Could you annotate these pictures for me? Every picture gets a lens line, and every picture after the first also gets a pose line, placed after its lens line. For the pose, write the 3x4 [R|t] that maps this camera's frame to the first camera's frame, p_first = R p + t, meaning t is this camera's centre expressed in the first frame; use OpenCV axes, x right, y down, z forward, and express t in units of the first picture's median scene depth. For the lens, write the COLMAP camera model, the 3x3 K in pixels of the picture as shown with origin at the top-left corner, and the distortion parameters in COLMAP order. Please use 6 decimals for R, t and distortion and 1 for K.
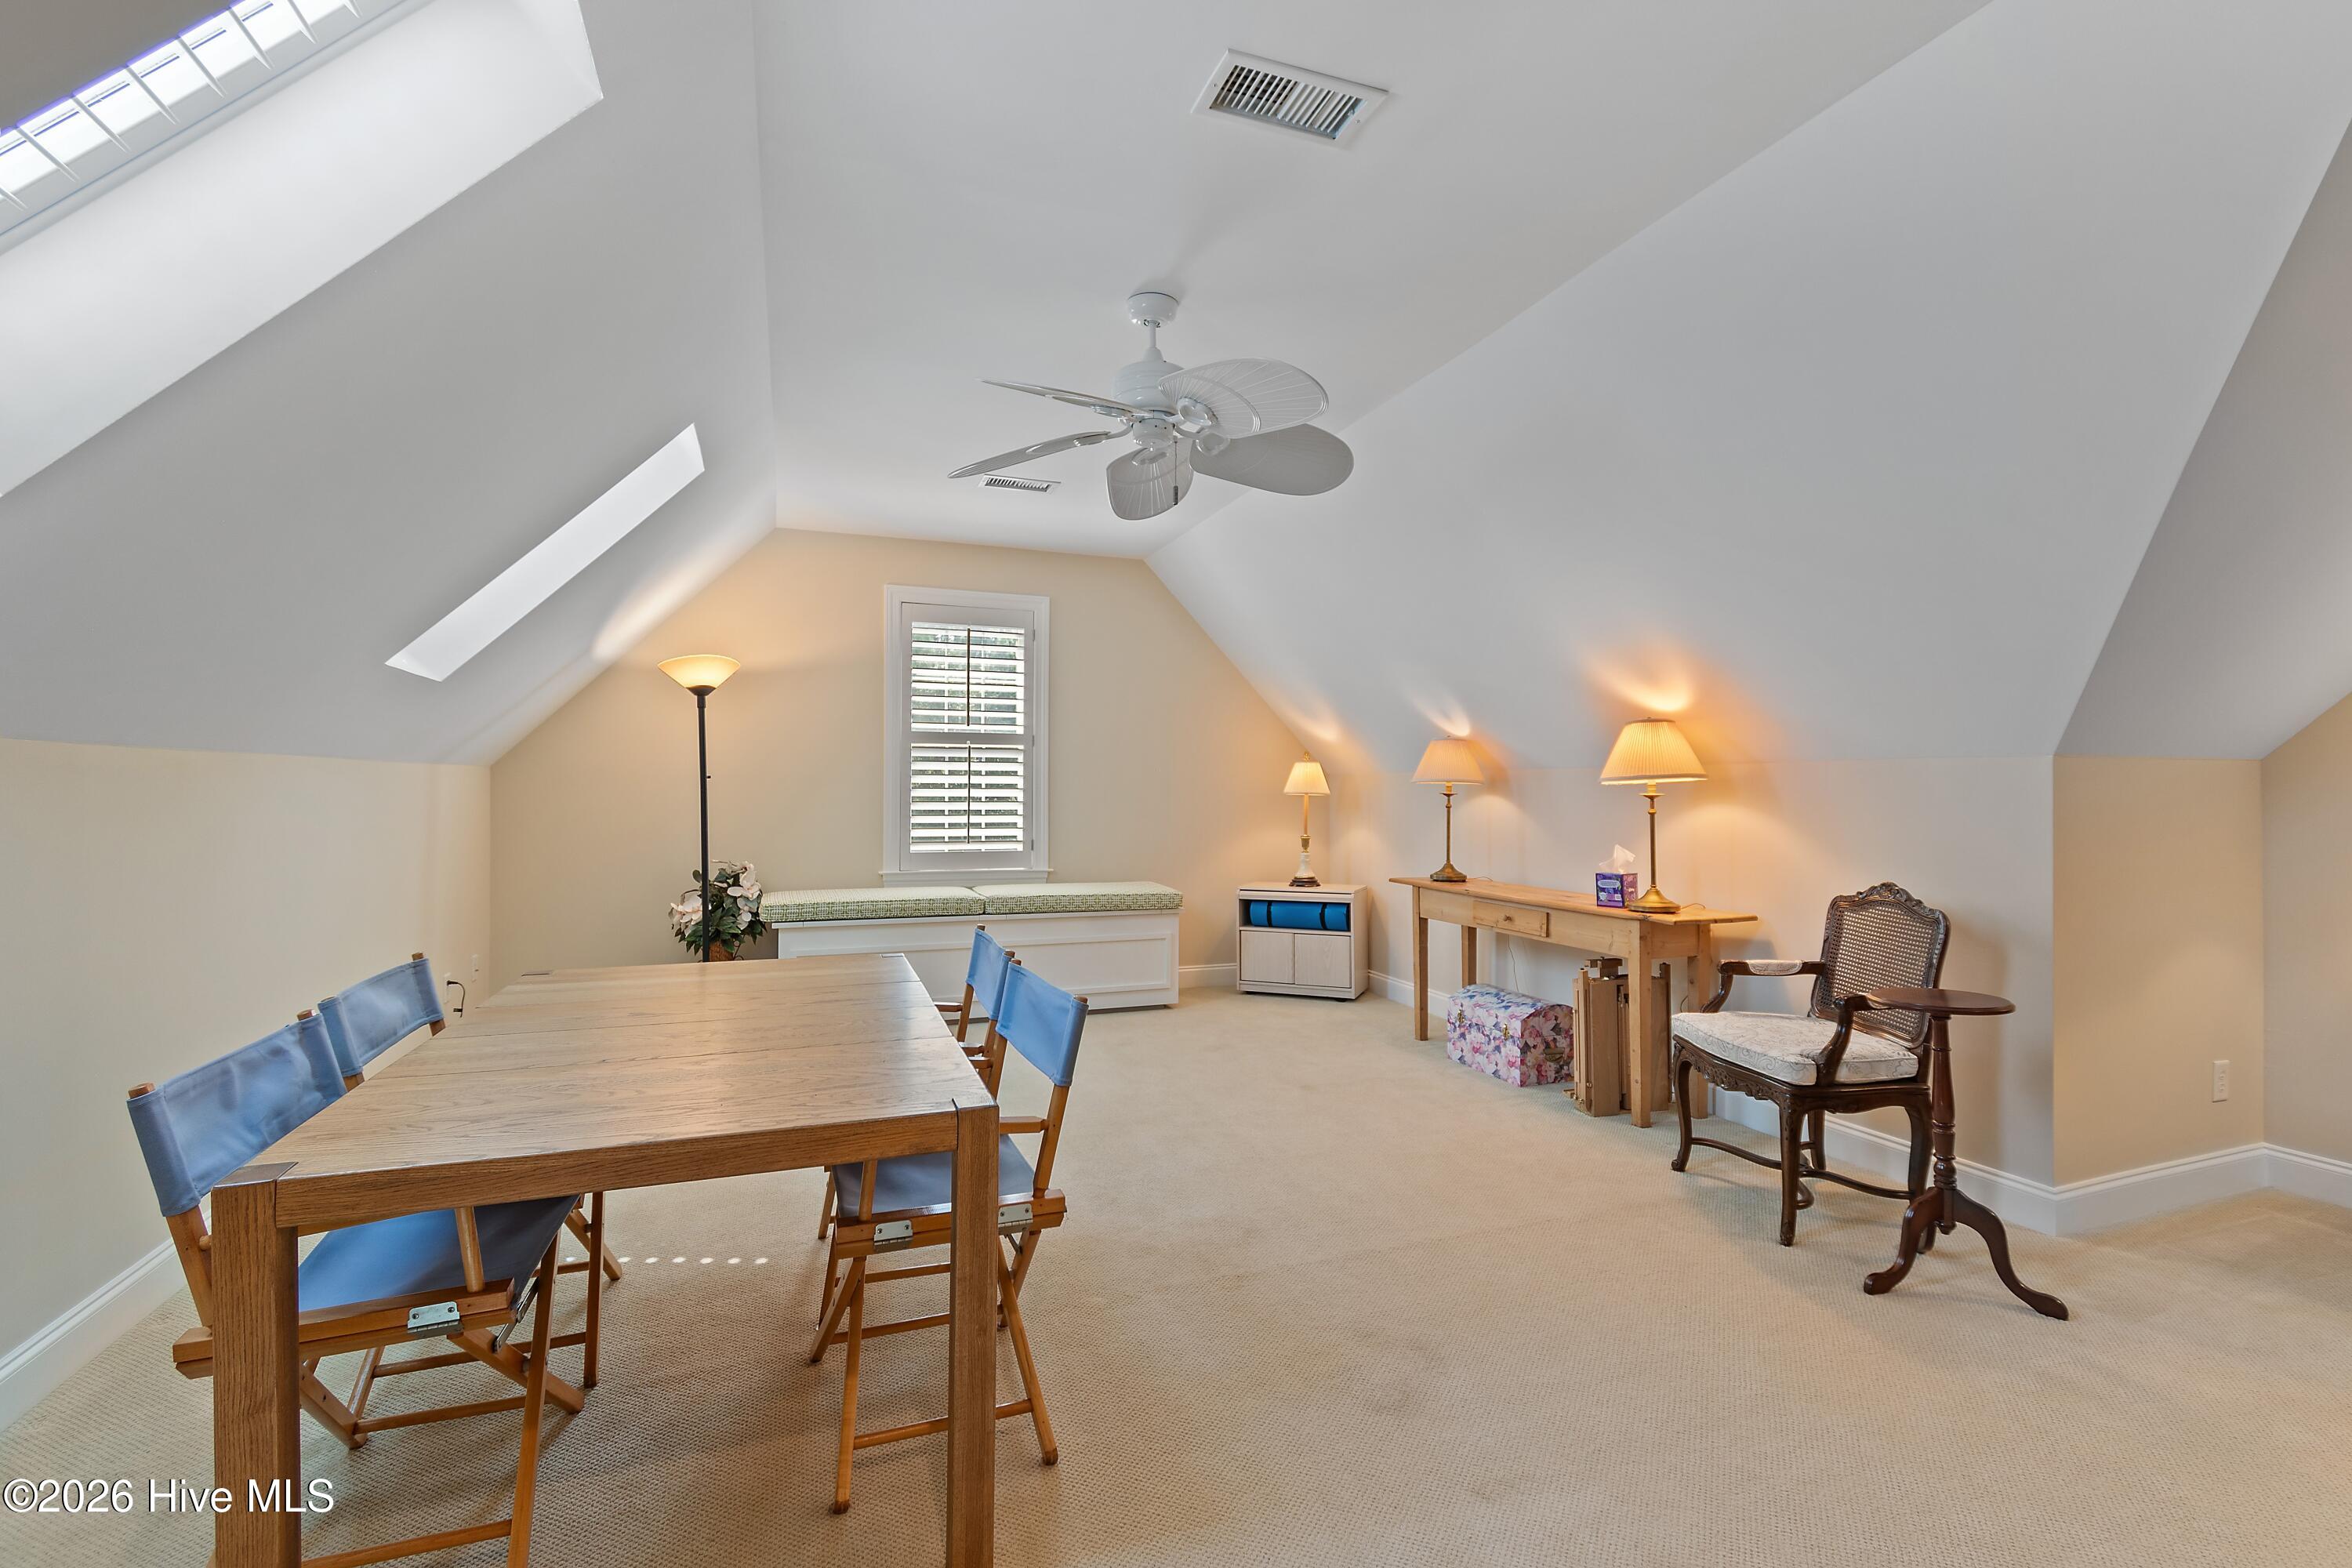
lens RADIAL K [[1034.2, 0, 1180.0], [0, 1034.2, 783.4], [0, 0, 1]] dist [0.005838, -0.003777]
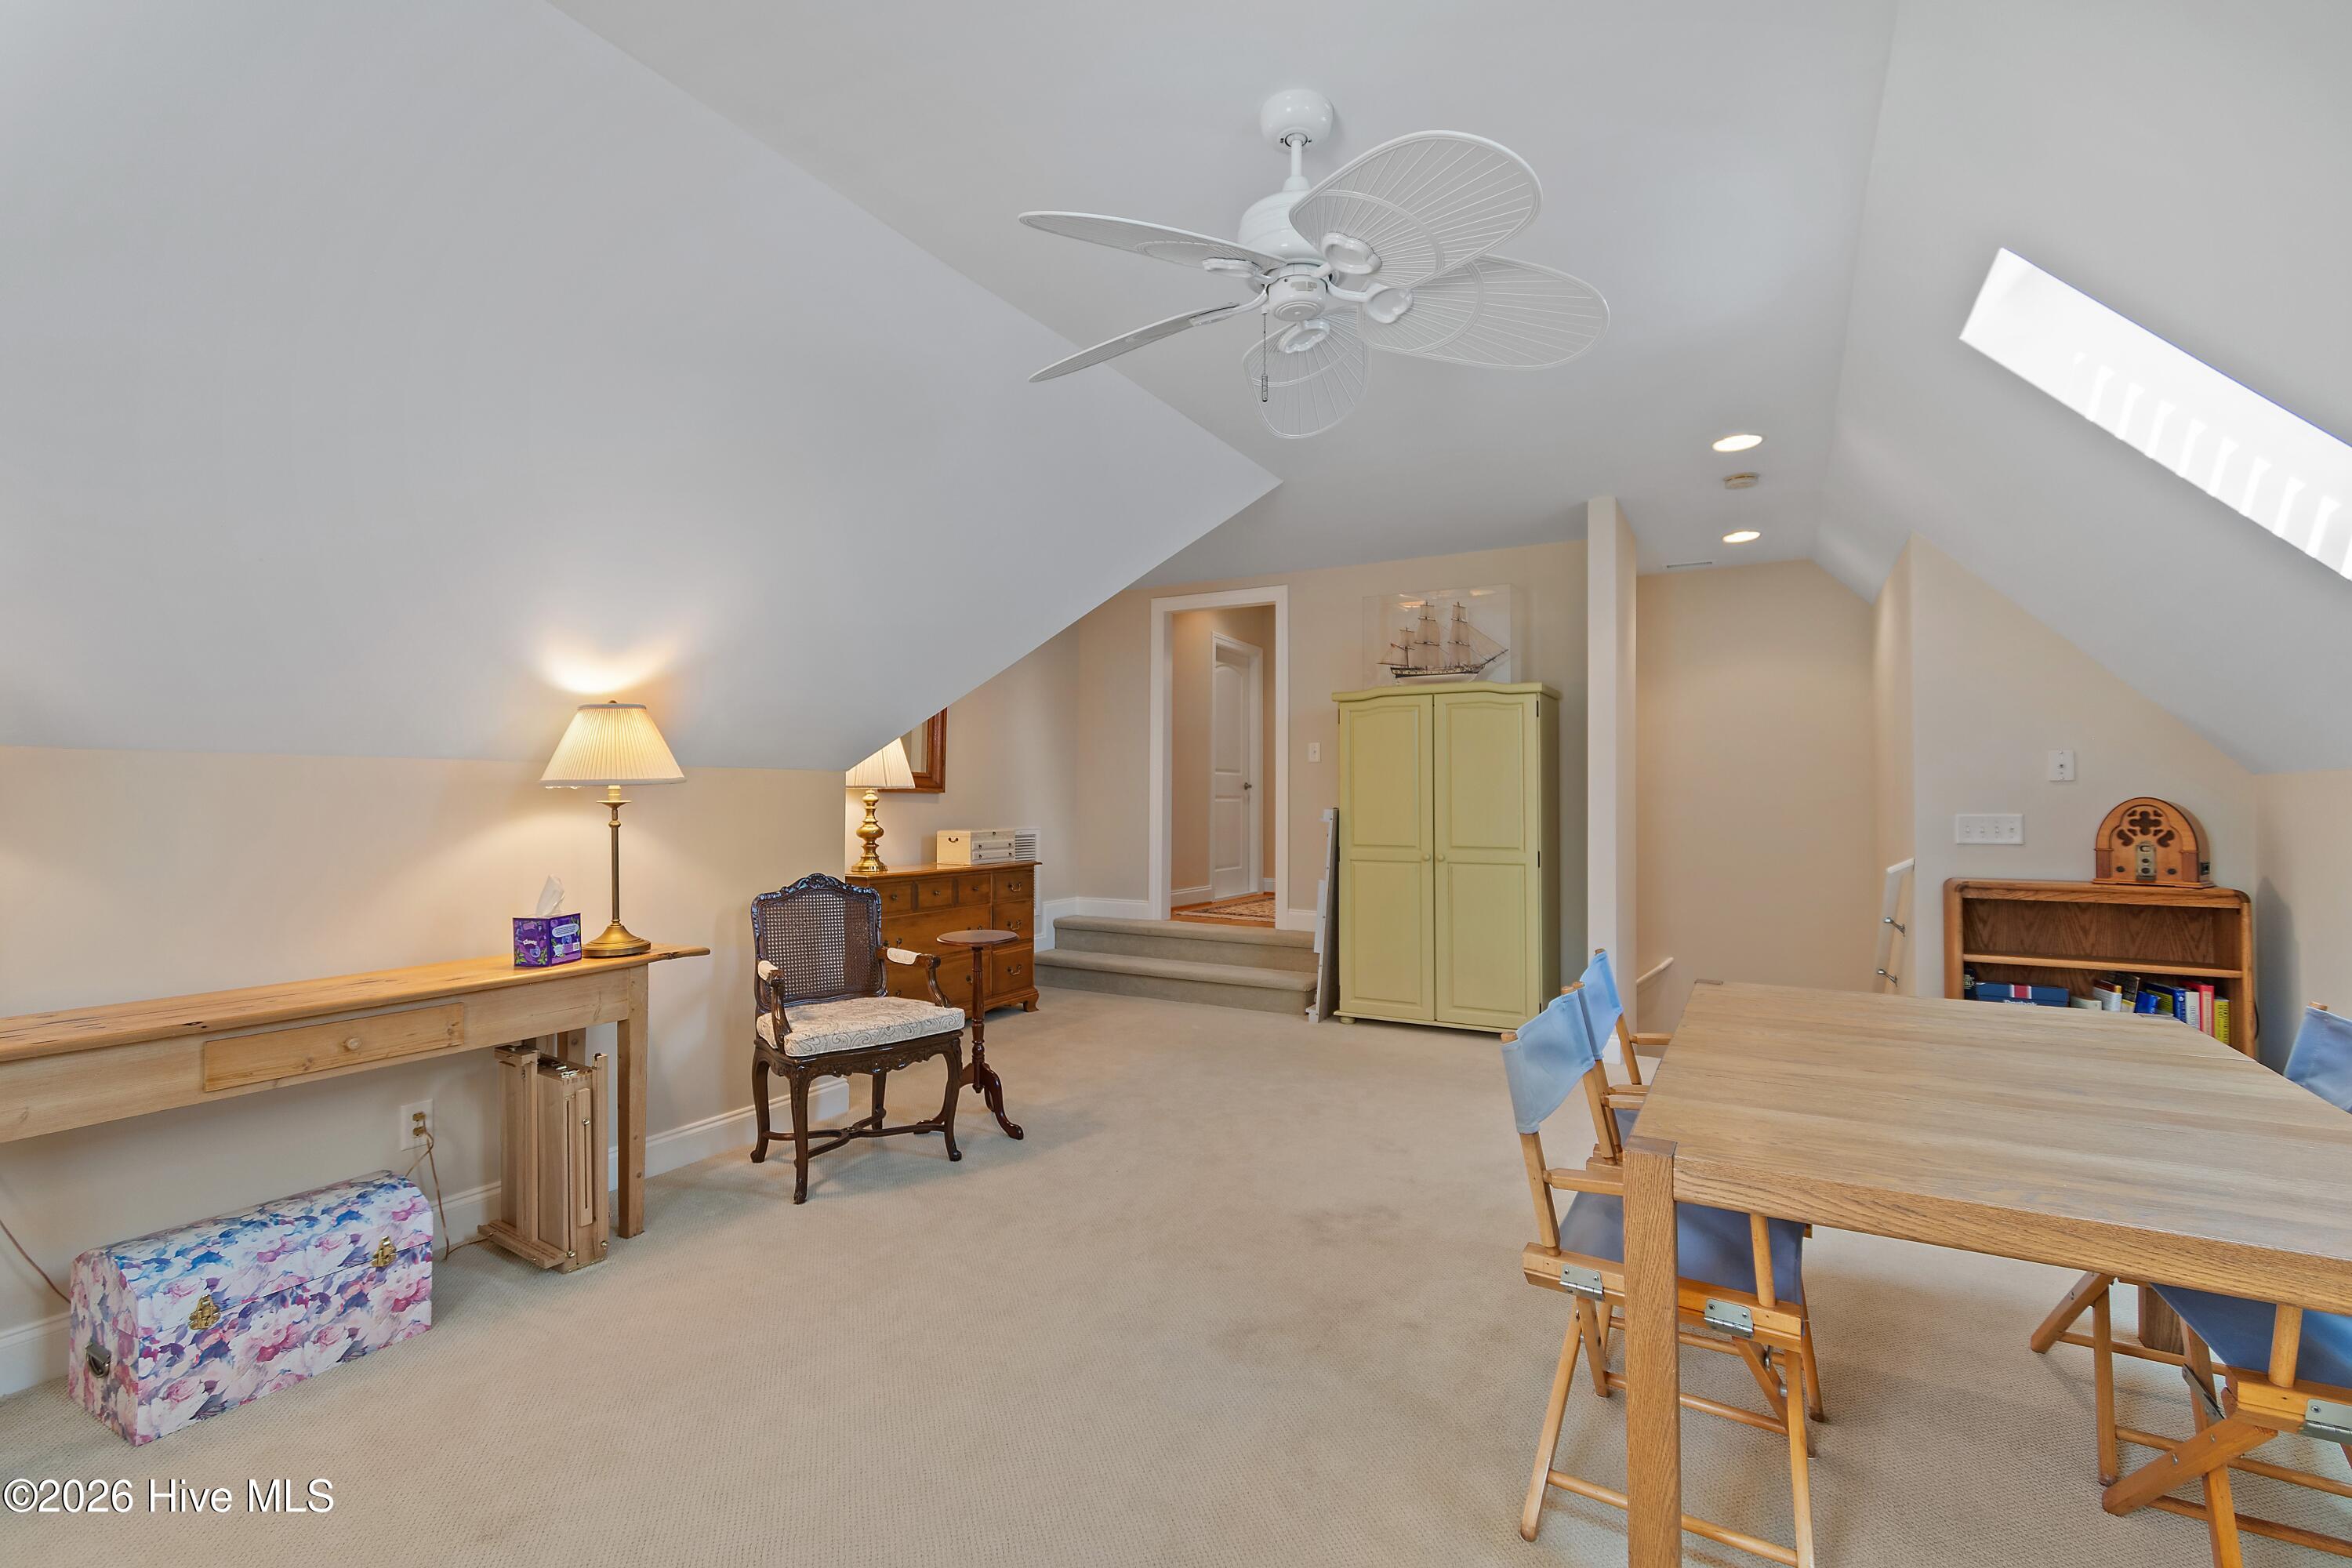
lens RADIAL K [[1034.2, 0, 1180.0], [0, 1034.2, 783.4], [0, 0, 1]] dist [0.005838, -0.003777]
pose [[-0.644837, 0.016466, 0.764143, -0.355671], [0.000316, 0.999774, -0.021277, 0.012164], [-0.764320, -0.013479, -0.644696, 1.039103]]
